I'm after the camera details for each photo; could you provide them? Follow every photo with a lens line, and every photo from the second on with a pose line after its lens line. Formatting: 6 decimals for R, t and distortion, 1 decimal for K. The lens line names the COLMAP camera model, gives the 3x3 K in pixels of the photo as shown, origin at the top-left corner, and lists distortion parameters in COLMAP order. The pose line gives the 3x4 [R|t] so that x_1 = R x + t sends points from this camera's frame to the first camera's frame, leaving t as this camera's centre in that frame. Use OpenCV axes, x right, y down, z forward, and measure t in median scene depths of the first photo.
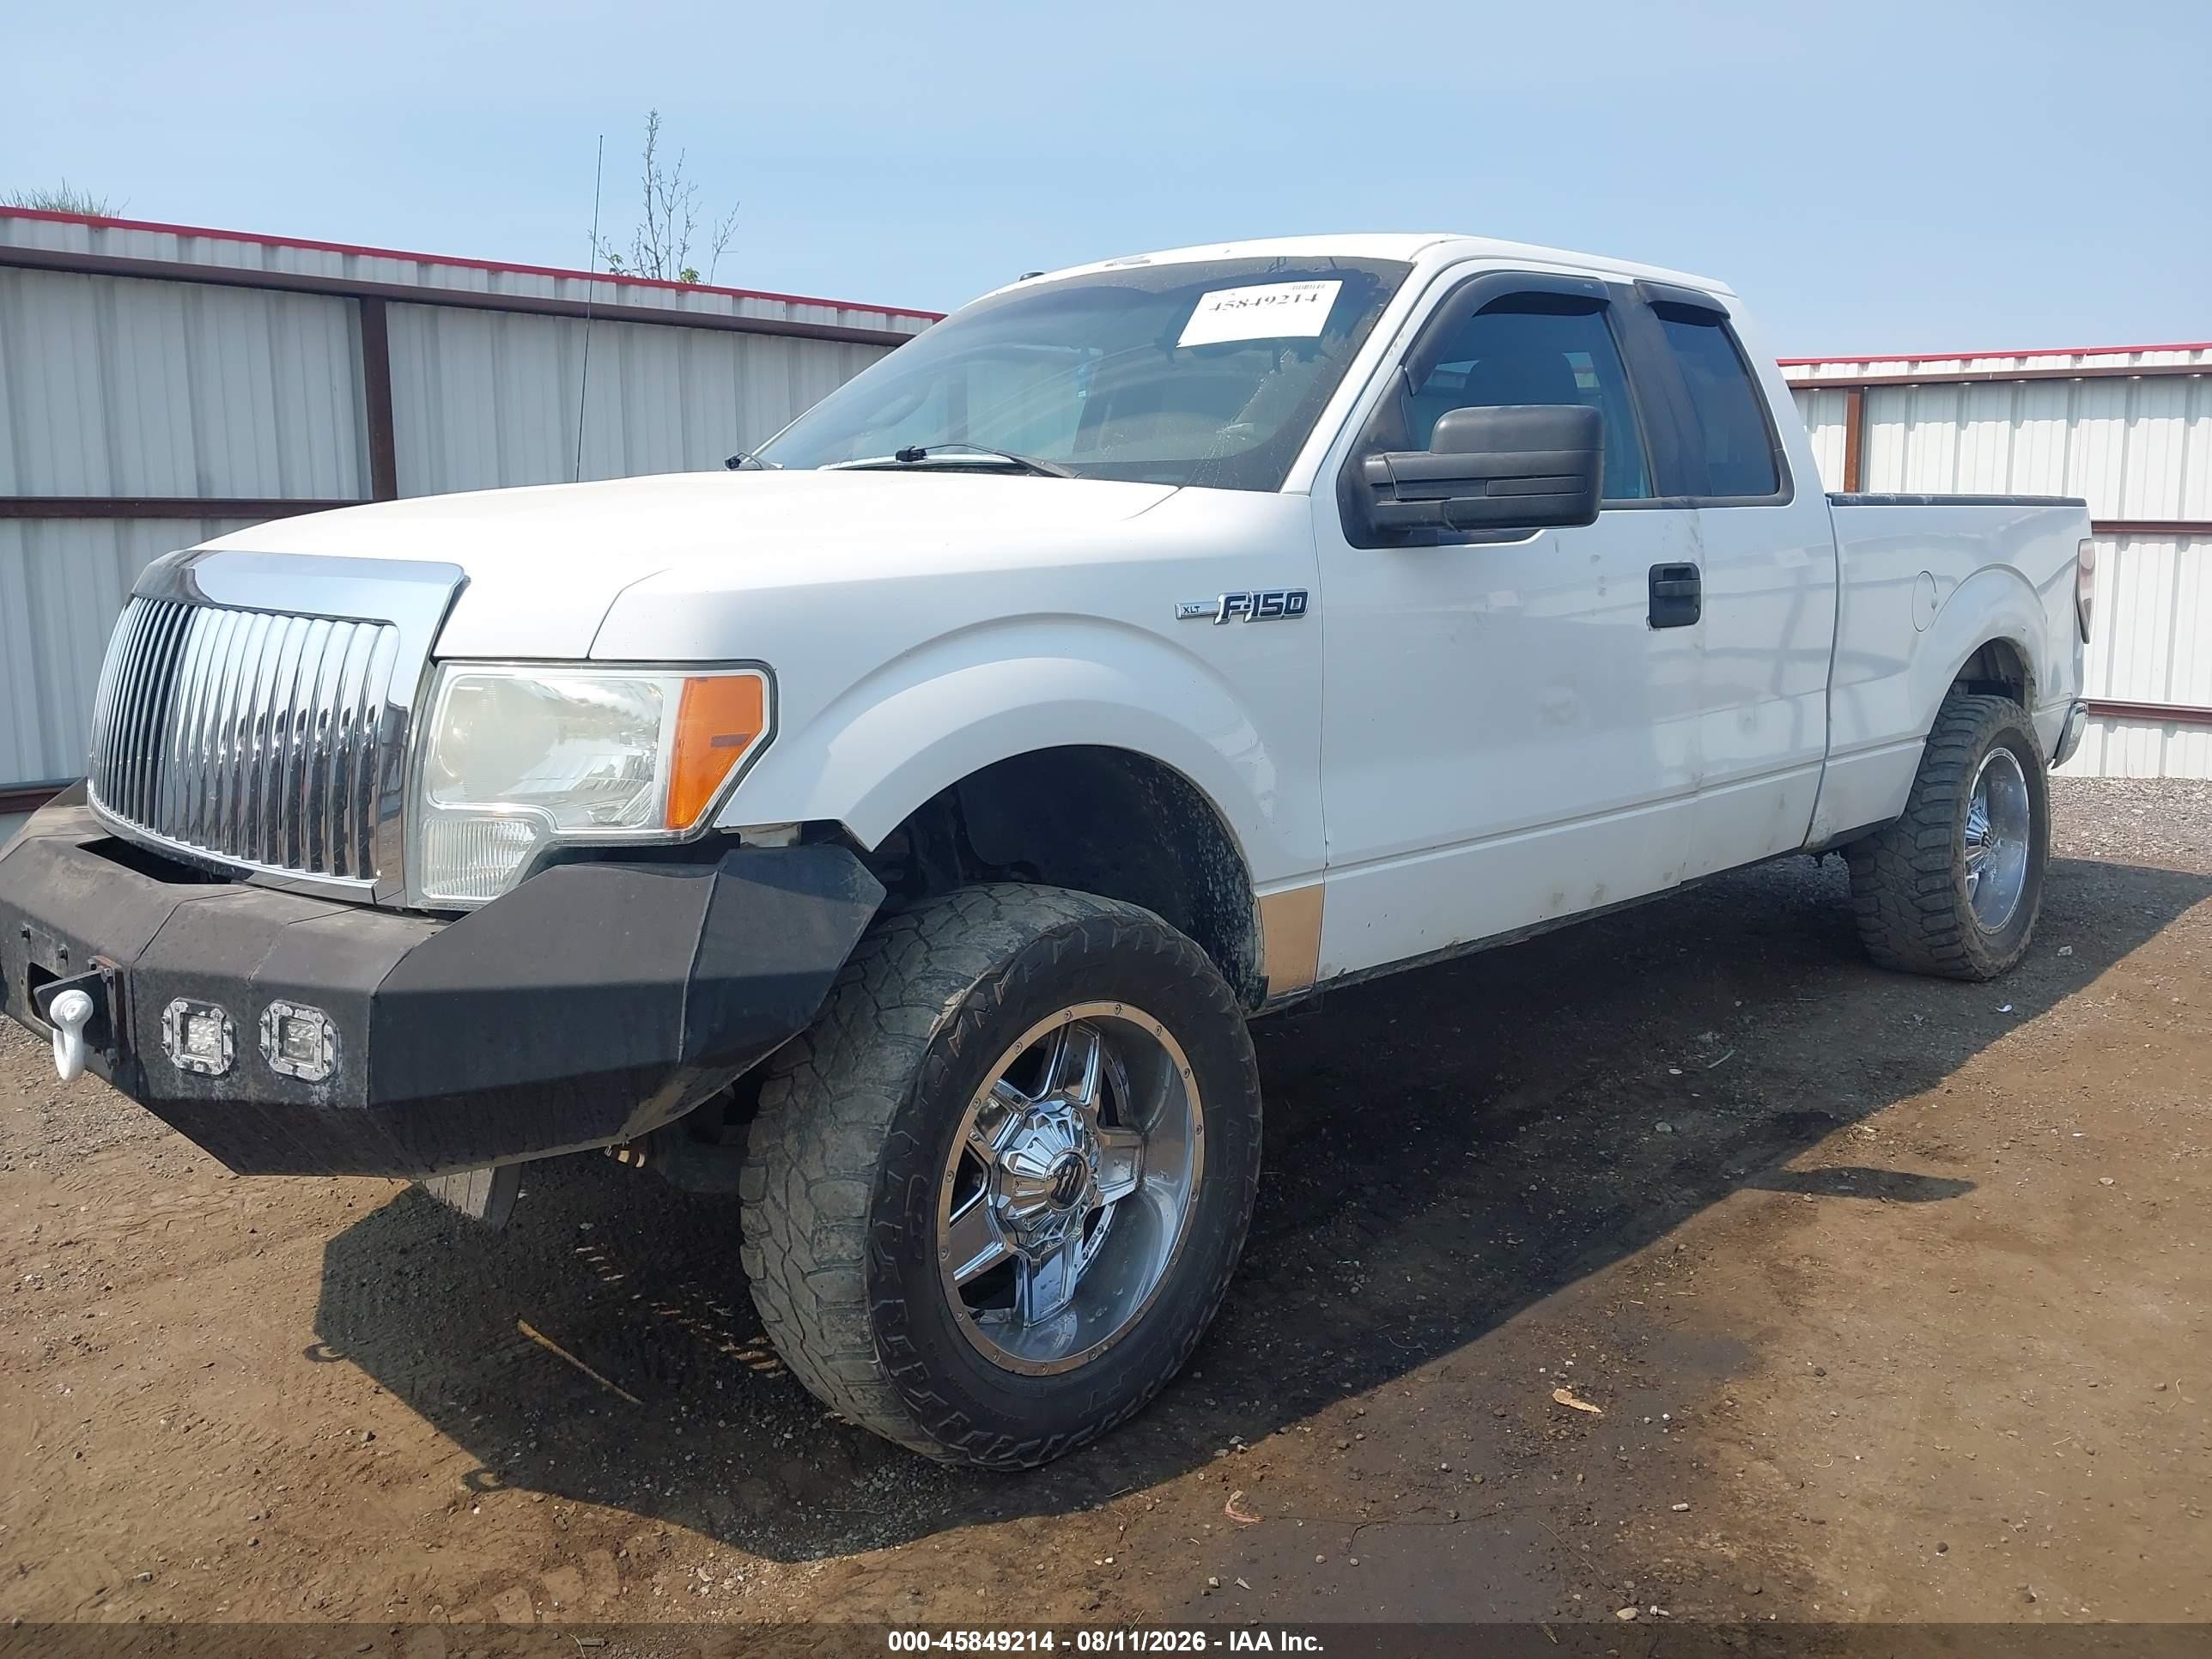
lens RADIAL K [[1738.9, 0, 1112.8], [0, 1738.9, 836.9], [0, 0, 1]] dist [0.016901, -0.019632]
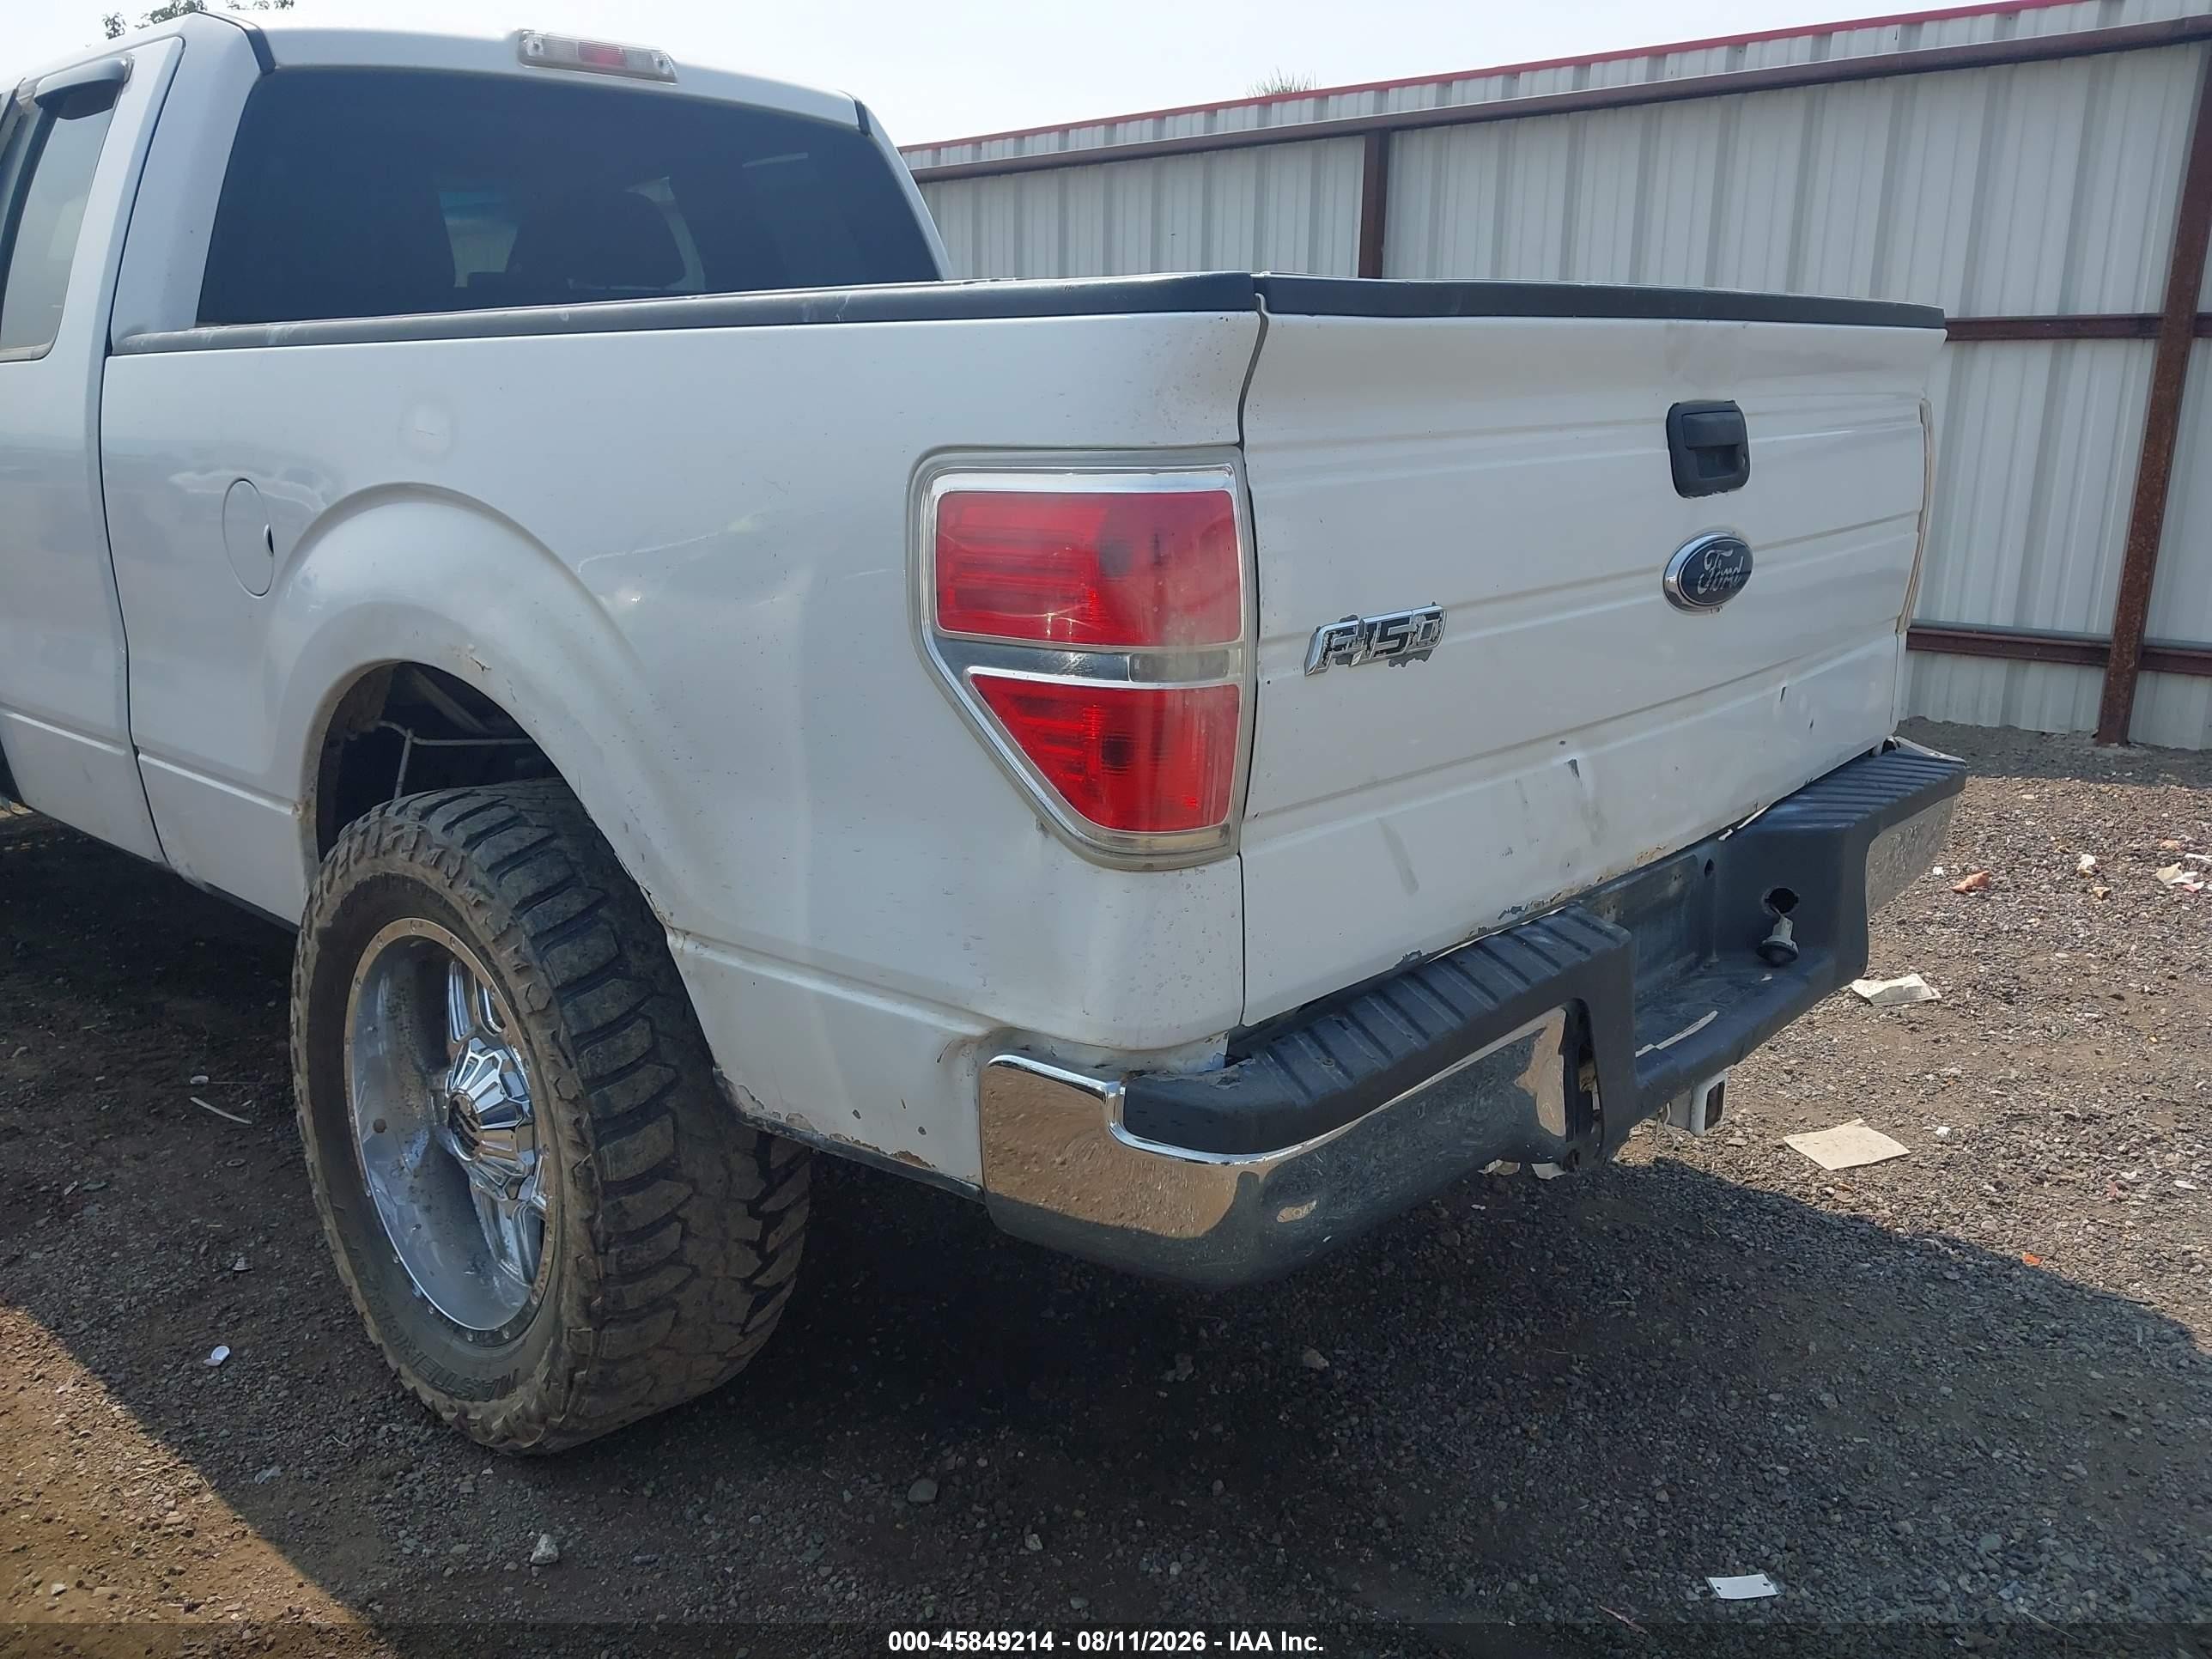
lens RADIAL K [[1738.9, 0, 1118.5], [0, 1738.9, 823.4], [0, 0, 1]] dist [0.016901, -0.019632]
pose [[0.059214, 0.262030, -0.963241, 1.558145], [-0.165275, 0.954191, 0.249408, -0.354119], [0.984468, 0.144431, 0.099808, 1.888079]]
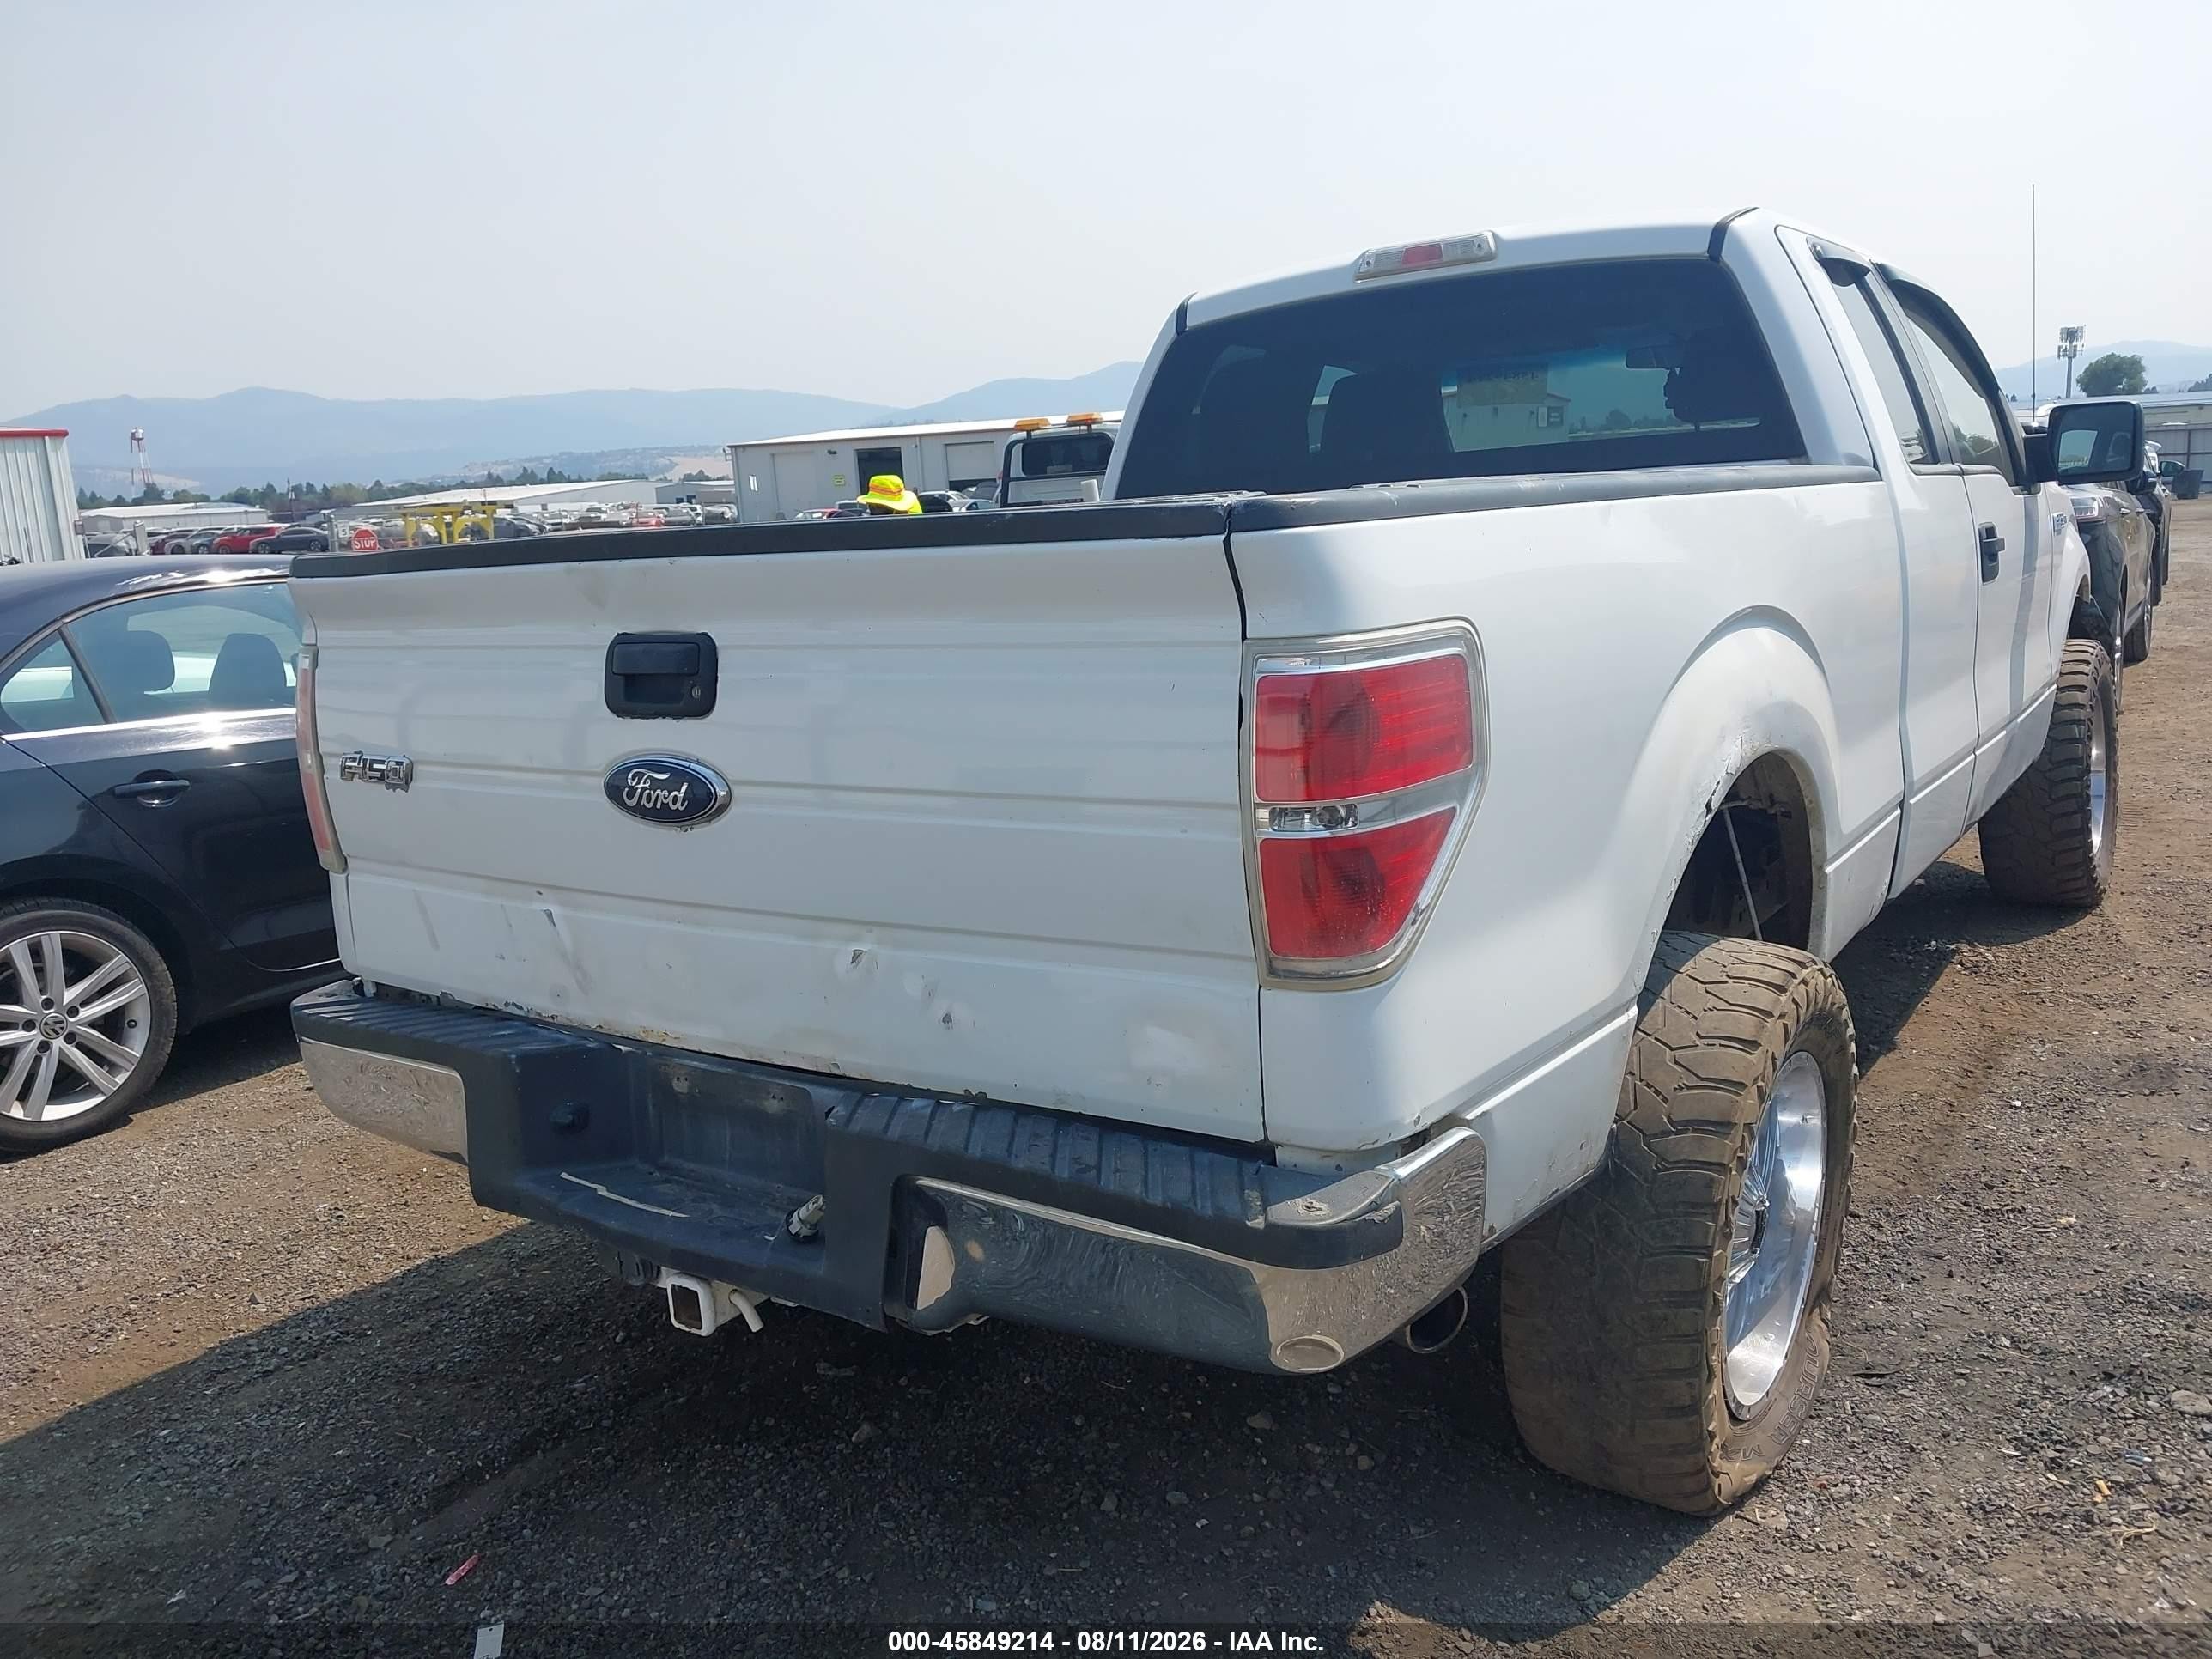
lens RADIAL K [[1738.9, 0, 1128.4], [0, 1738.9, 833.6], [0, 0, 1]] dist [0.016901, -0.019632]
pose [[-0.979472, 0.100640, -0.174658, 0.832152], [0.033736, 0.936073, 0.350185, -0.544574], [0.198736, 0.337104, -0.920253, 2.872538]]
